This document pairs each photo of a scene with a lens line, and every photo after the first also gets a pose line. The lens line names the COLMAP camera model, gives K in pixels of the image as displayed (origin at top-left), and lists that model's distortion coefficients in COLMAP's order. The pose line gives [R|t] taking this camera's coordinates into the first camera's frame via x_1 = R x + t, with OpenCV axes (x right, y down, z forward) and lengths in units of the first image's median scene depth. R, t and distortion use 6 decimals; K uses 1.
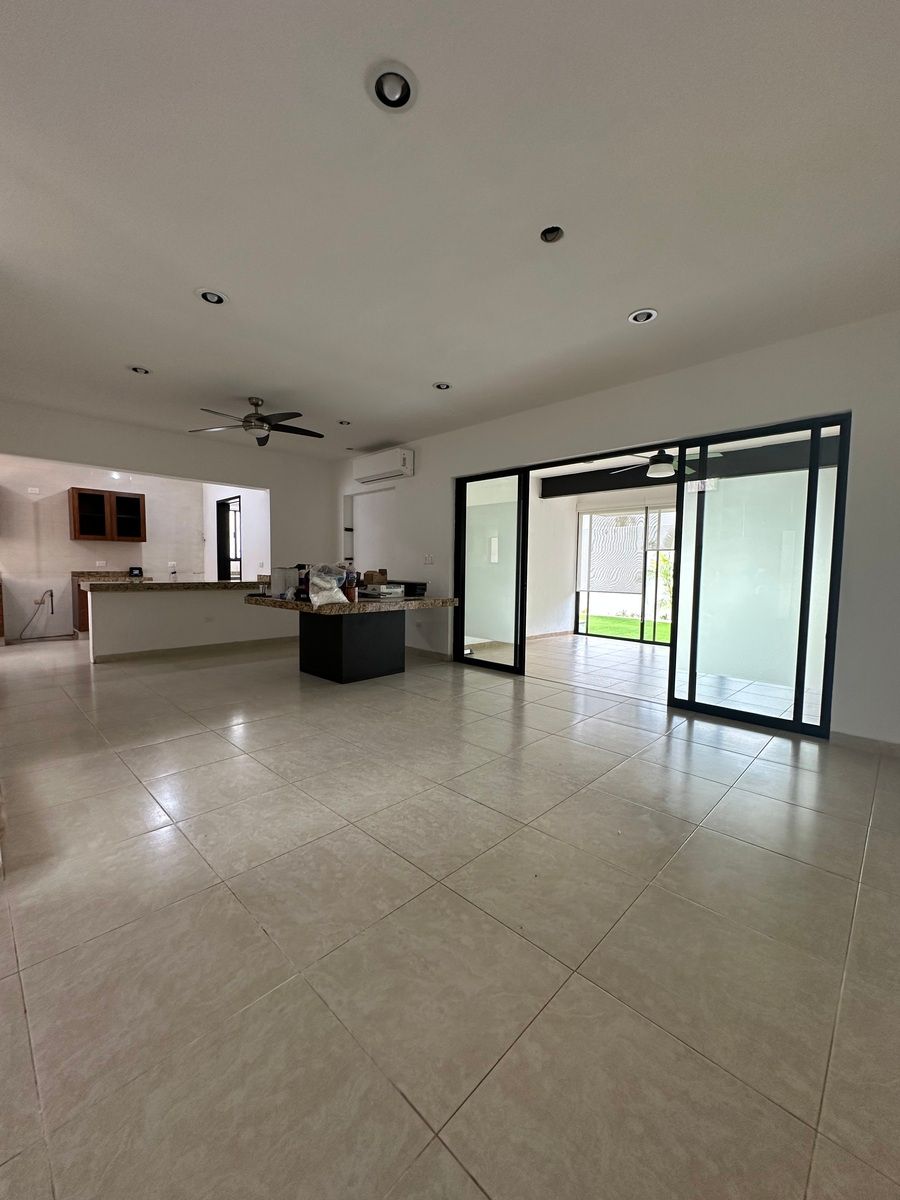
lens RADIAL K [[483.8, 0, 452.1], [0, 483.8, 597.9], [0, 0, 1]] dist [-0.000301, 0.001042]
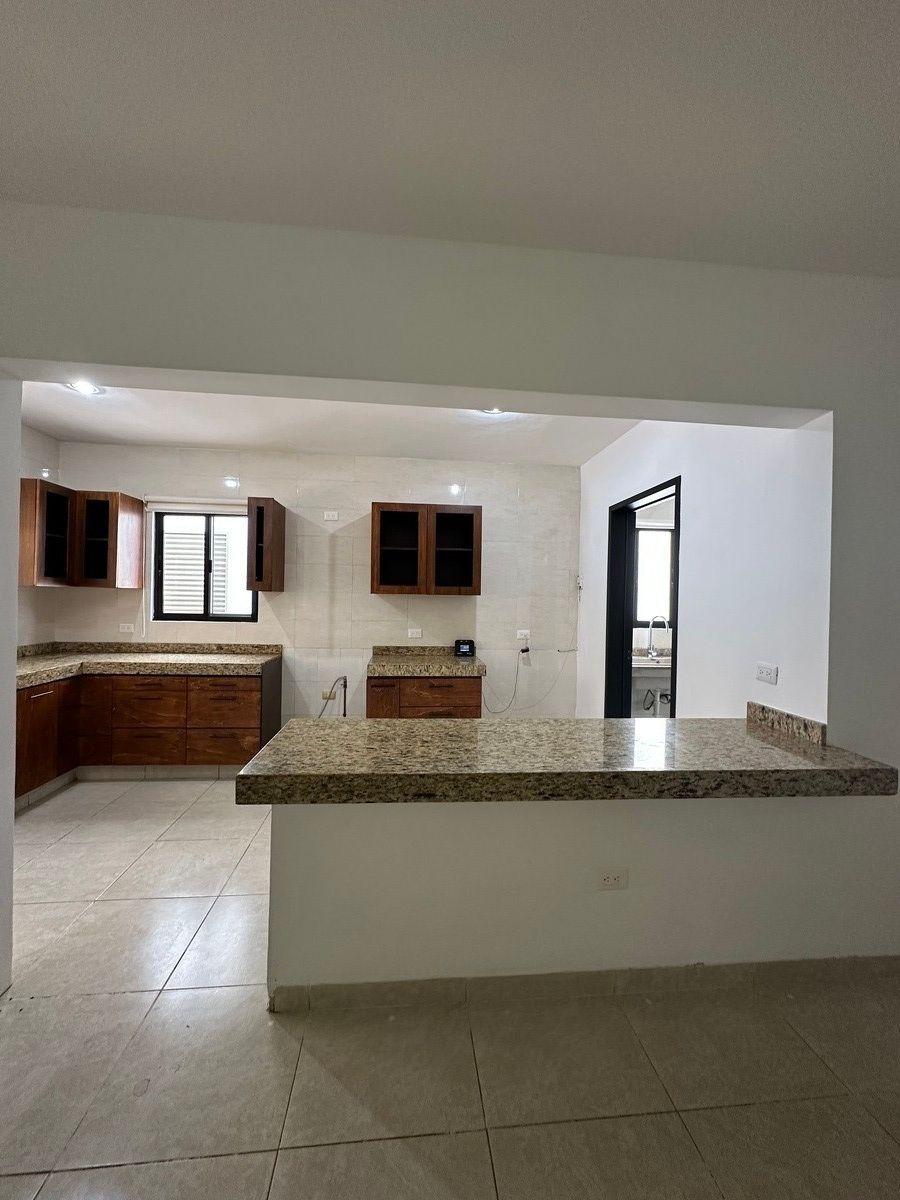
lens RADIAL K [[483.8, 0, 446.4], [0, 483.8, 599.1], [0, 0, 1]] dist [-0.000301, 0.001042]
pose [[0.766533, 0.002786, -0.642199, -0.334751], [-0.052227, 0.996949, -0.058013, -0.082045], [0.640077, 0.078010, 0.764340, 0.596202]]
